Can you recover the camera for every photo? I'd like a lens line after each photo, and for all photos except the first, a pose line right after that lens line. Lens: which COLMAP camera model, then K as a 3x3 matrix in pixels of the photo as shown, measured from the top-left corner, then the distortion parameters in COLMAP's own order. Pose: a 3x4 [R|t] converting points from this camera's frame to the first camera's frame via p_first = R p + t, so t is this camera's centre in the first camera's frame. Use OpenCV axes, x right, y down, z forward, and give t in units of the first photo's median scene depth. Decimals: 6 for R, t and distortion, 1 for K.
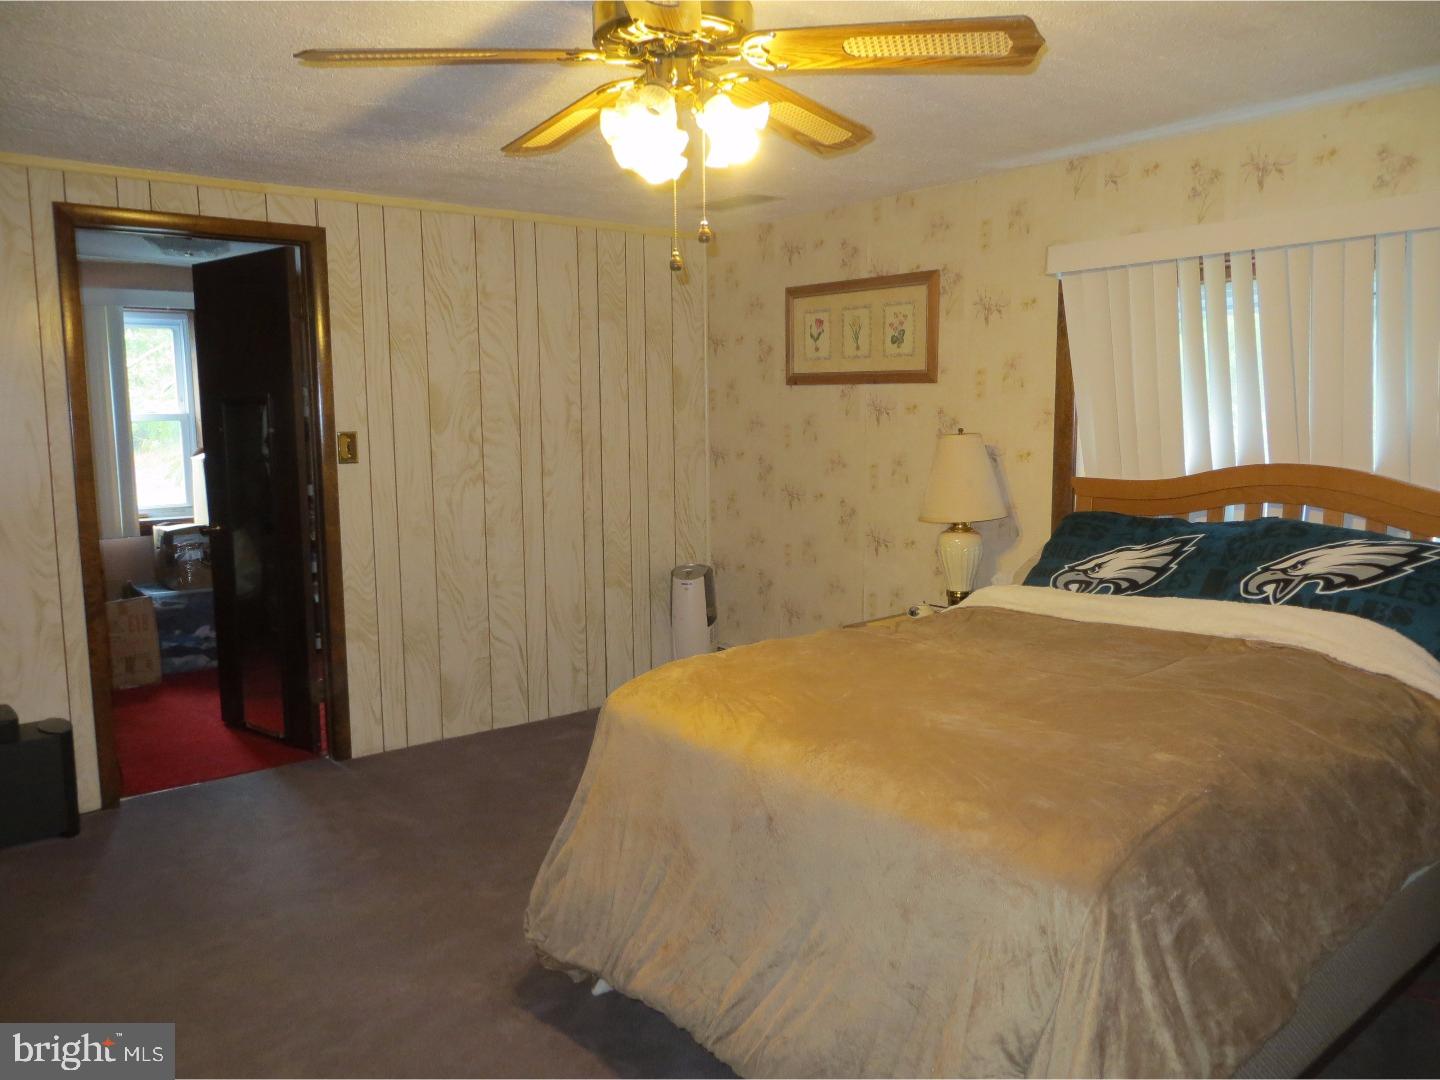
lens RADIAL K [[1081.8, 0, 721.7], [0, 1081.8, 540.1], [0, 0, 1]] dist [0.006755, -0.001003]
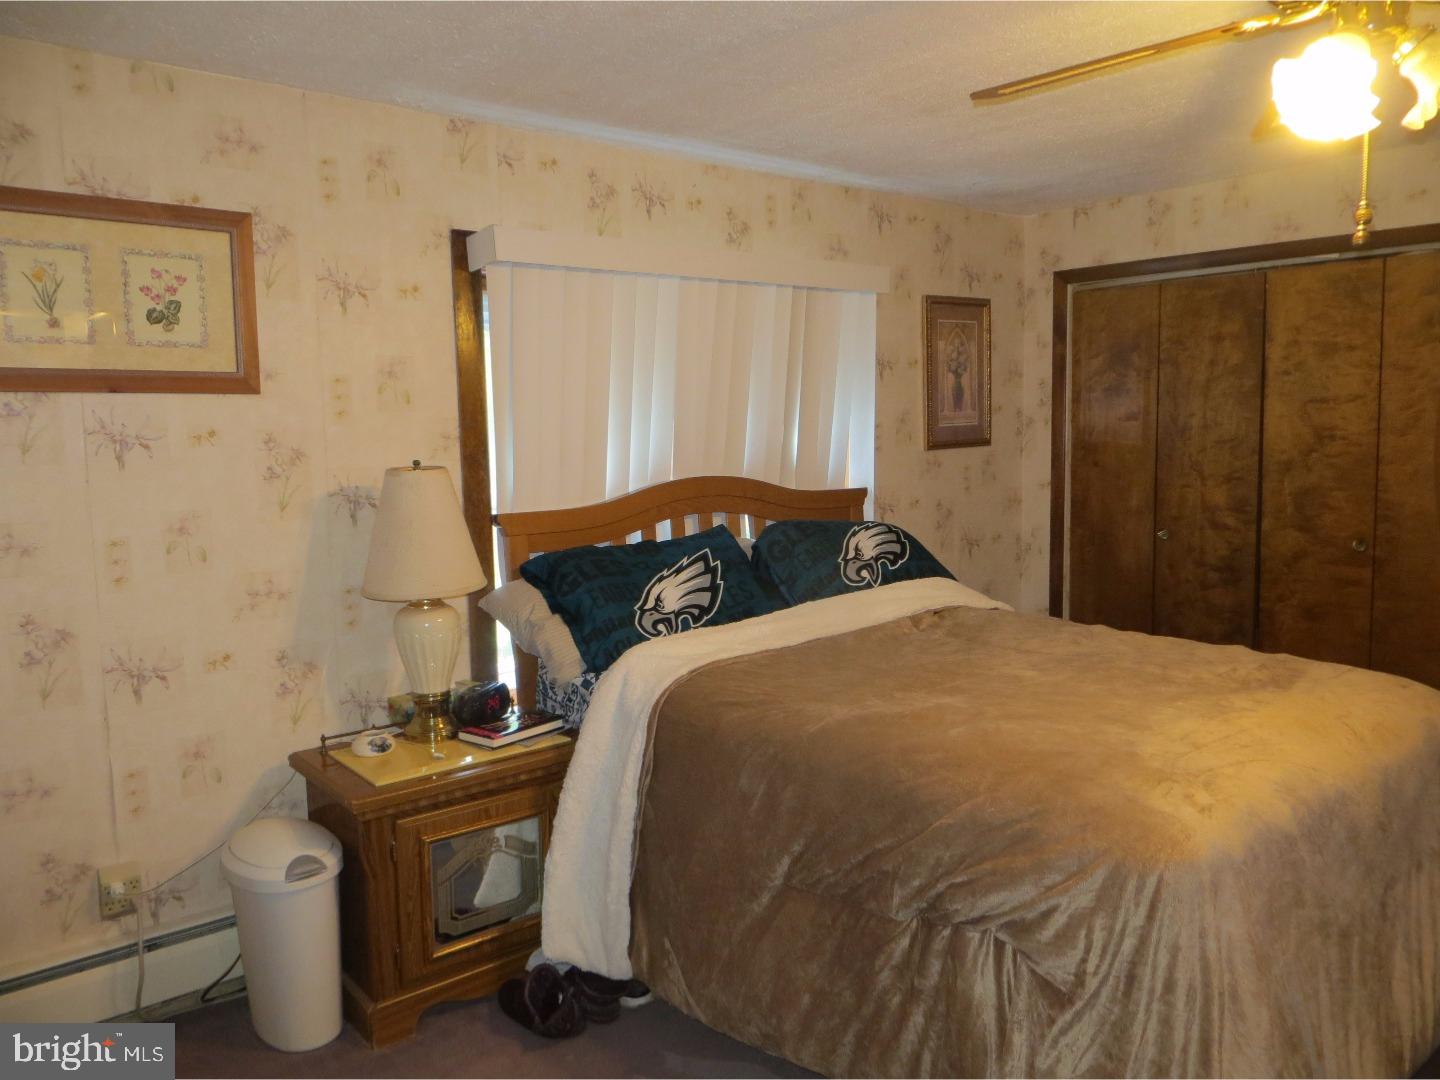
lens RADIAL K [[1081.8, 0, 721.1], [0, 1081.8, 531.9], [0, 0, 1]] dist [0.006755, -0.001003]
pose [[-0.009945, -0.099294, 0.995008, -0.442080], [0.138429, 0.985340, 0.099713, -0.093546], [-0.990322, 0.138730, 0.003946, 0.752927]]
